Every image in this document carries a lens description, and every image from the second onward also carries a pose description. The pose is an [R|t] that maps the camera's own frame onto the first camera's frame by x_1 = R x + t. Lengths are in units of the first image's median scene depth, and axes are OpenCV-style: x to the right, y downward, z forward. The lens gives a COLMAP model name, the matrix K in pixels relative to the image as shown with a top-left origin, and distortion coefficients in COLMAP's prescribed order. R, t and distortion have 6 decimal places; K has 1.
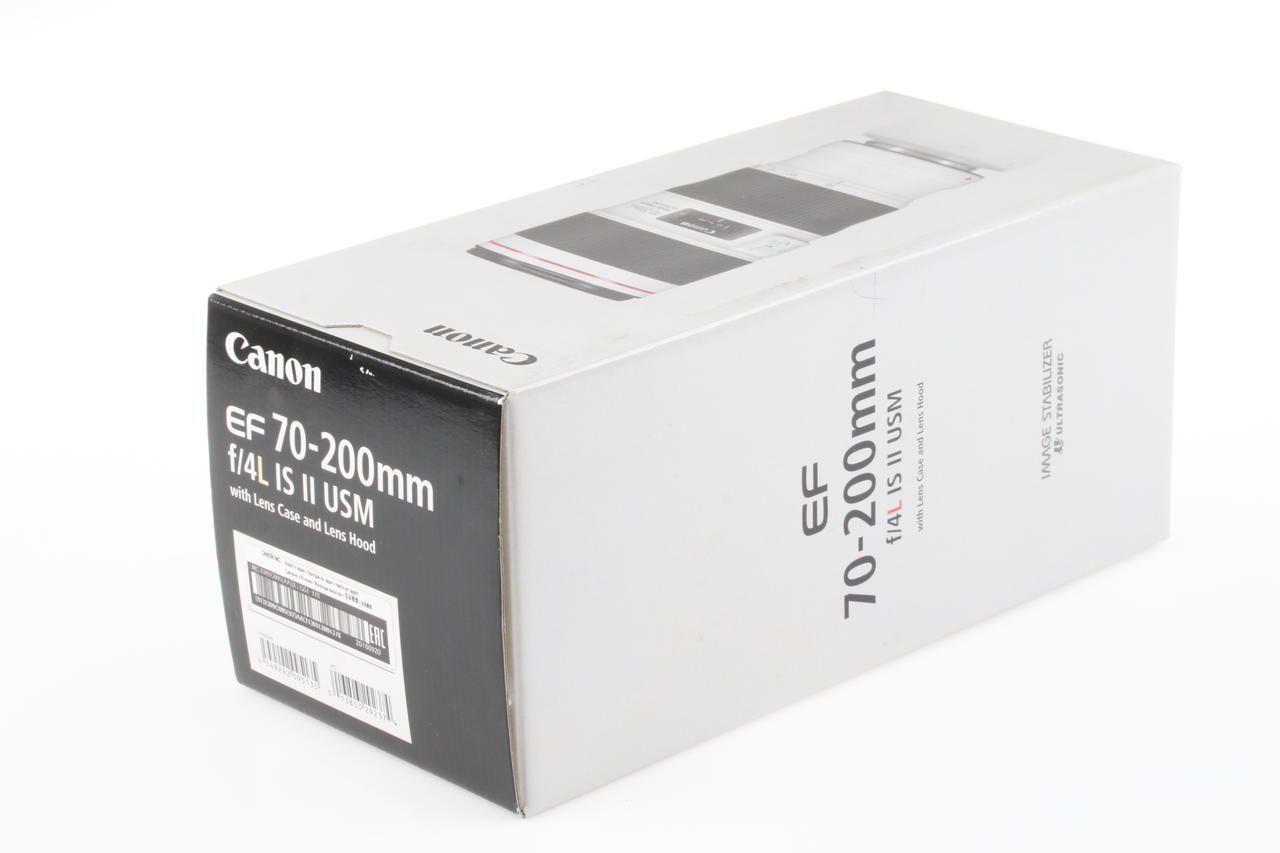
lens RADIAL K [[3755.1, 0, 640.0], [0, 3755.1, 426.5], [0, 0, 1]] dist [-0.023792, 0.574160]
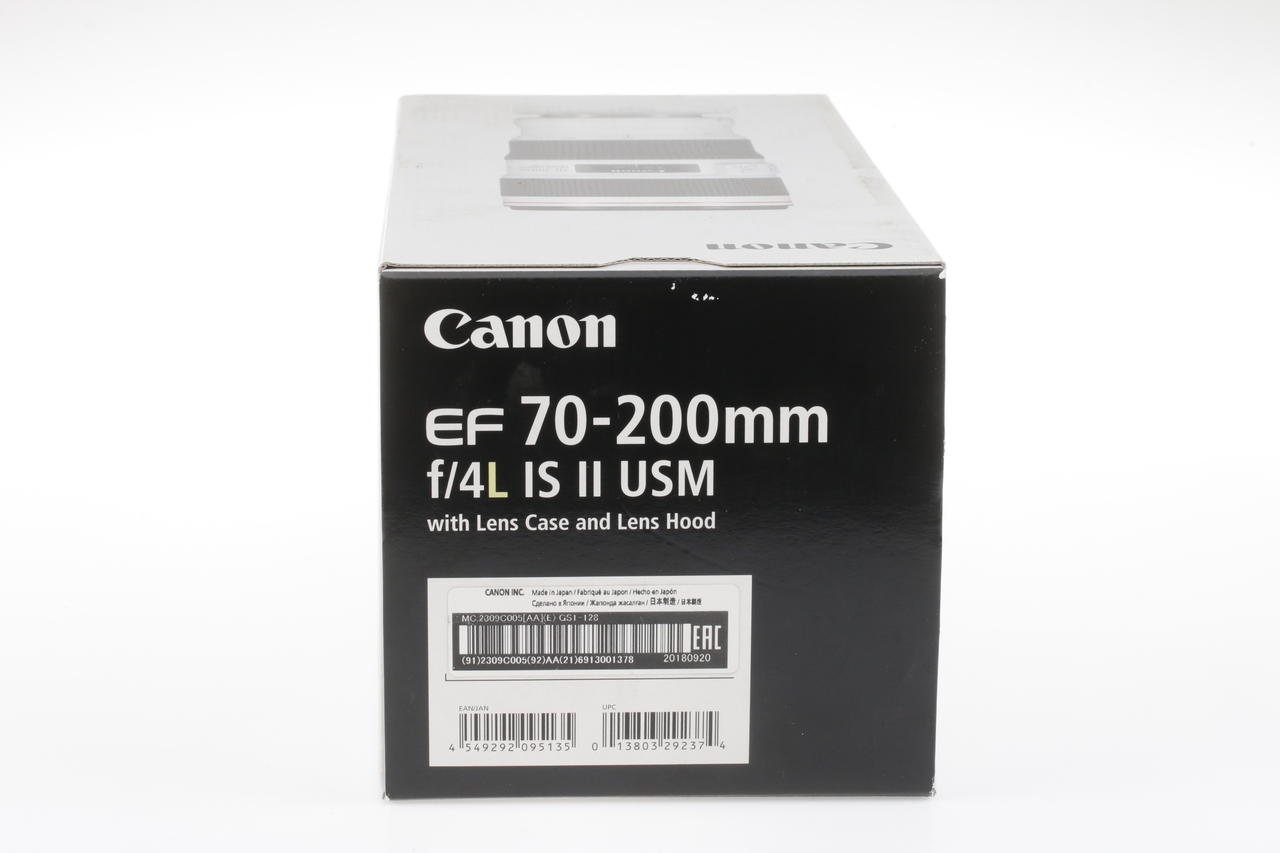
lens RADIAL K [[3755.1, 0, 640.0], [0, 3755.1, 426.5], [0, 0, 1]] dist [-0.023792, 0.574160]
pose [[0.655549, -0.144011, 0.741294, -0.659488], [0.251343, 0.967288, -0.034356, 0.035380], [-0.712097, 0.208841, 0.670301, 0.449934]]
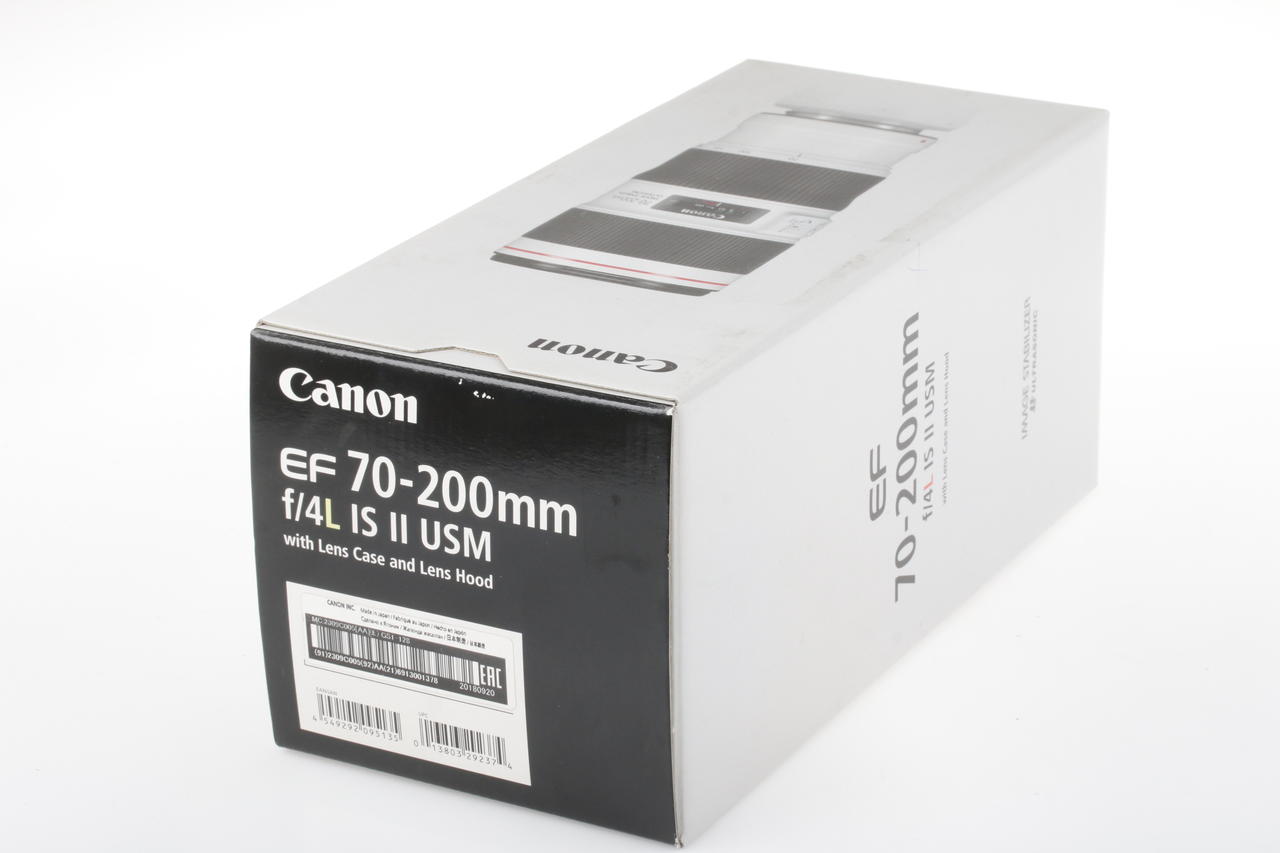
lens RADIAL K [[3755.1, 0, 640.0], [0, 3755.1, 426.5], [0, 0, 1]] dist [-0.023792, 0.574160]
pose [[0.953971, -0.100292, 0.282633, -0.287019], [0.097712, 0.994943, 0.023245, -0.023719], [-0.283535, 0.005442, 0.958946, 0.090535]]
